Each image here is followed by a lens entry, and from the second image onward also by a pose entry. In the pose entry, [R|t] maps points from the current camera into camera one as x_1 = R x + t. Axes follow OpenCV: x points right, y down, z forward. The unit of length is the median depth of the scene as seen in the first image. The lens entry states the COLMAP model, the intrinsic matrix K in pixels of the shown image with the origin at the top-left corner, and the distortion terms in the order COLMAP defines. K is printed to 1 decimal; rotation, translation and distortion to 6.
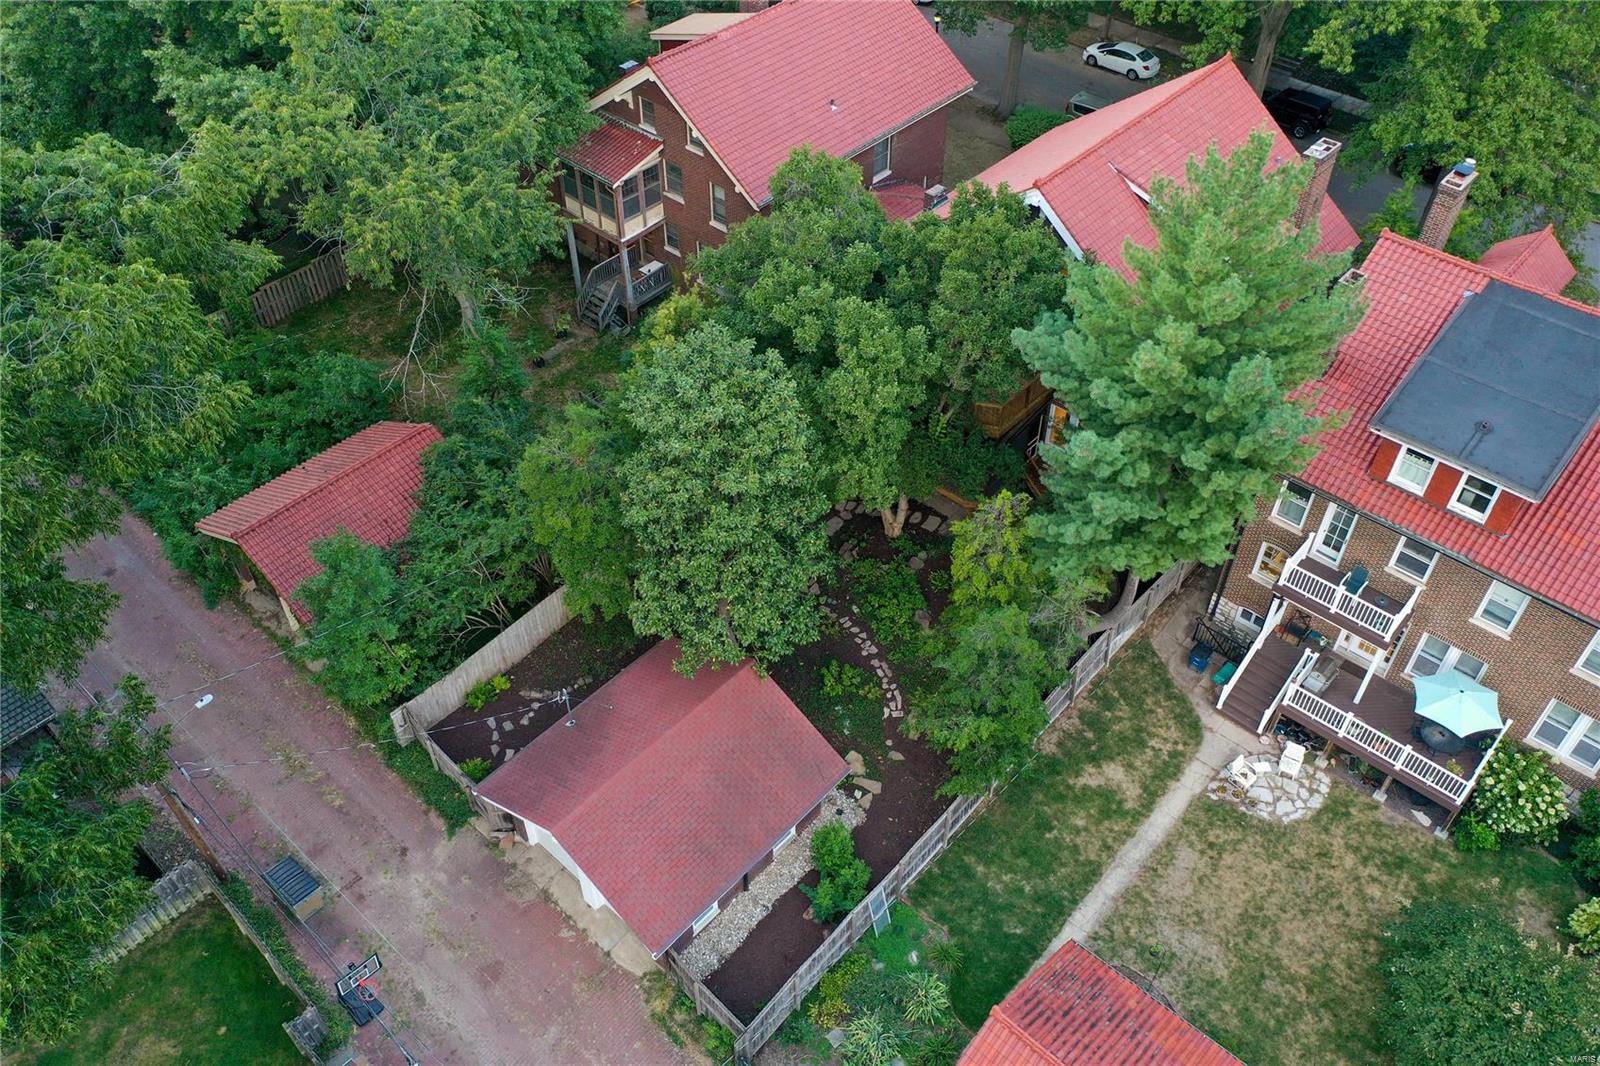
lens RADIAL K [[1251.8, 0, 801.2], [0, 1251.8, 534.5], [0, 0, 1]] dist [-0.000417, -0.002202]
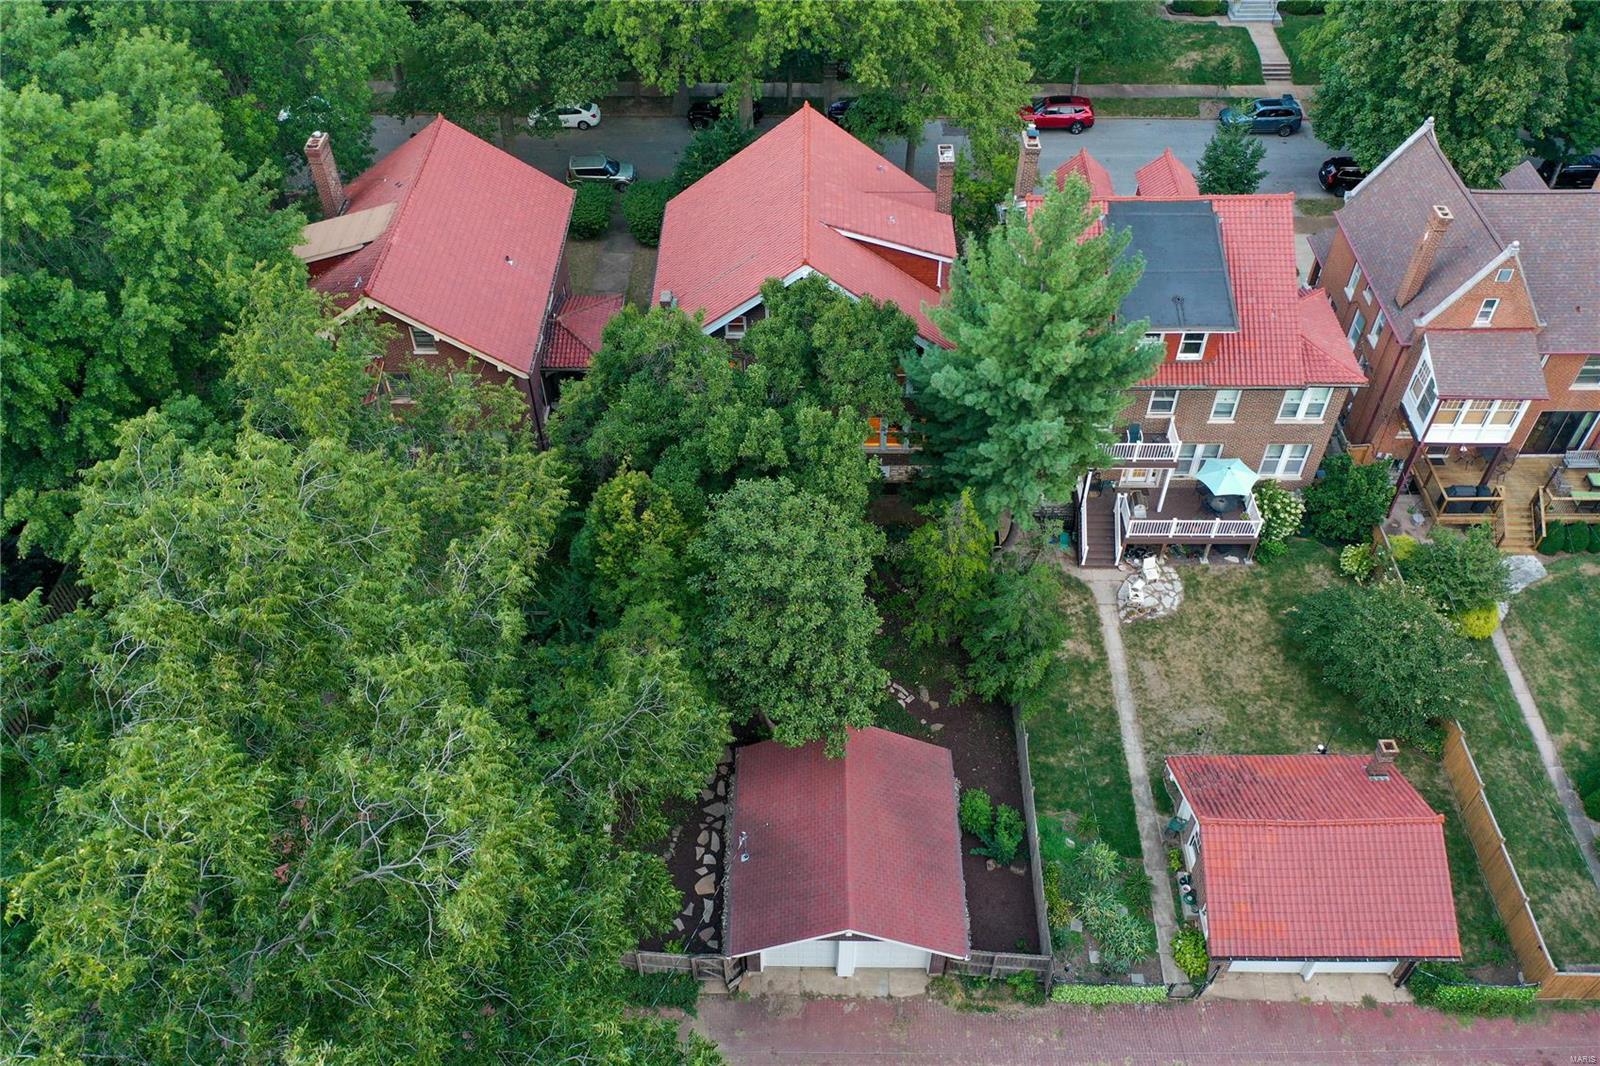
lens RADIAL K [[1251.8, 0, 798.4], [0, 1251.8, 531.1], [0, 0, 1]] dist [-0.000417, -0.002202]
pose [[0.750347, -0.477061, 0.457593, -0.525315], [0.468440, 0.872152, 0.141124, -0.240303], [-0.466415, 0.108463, 0.877891, -0.033778]]
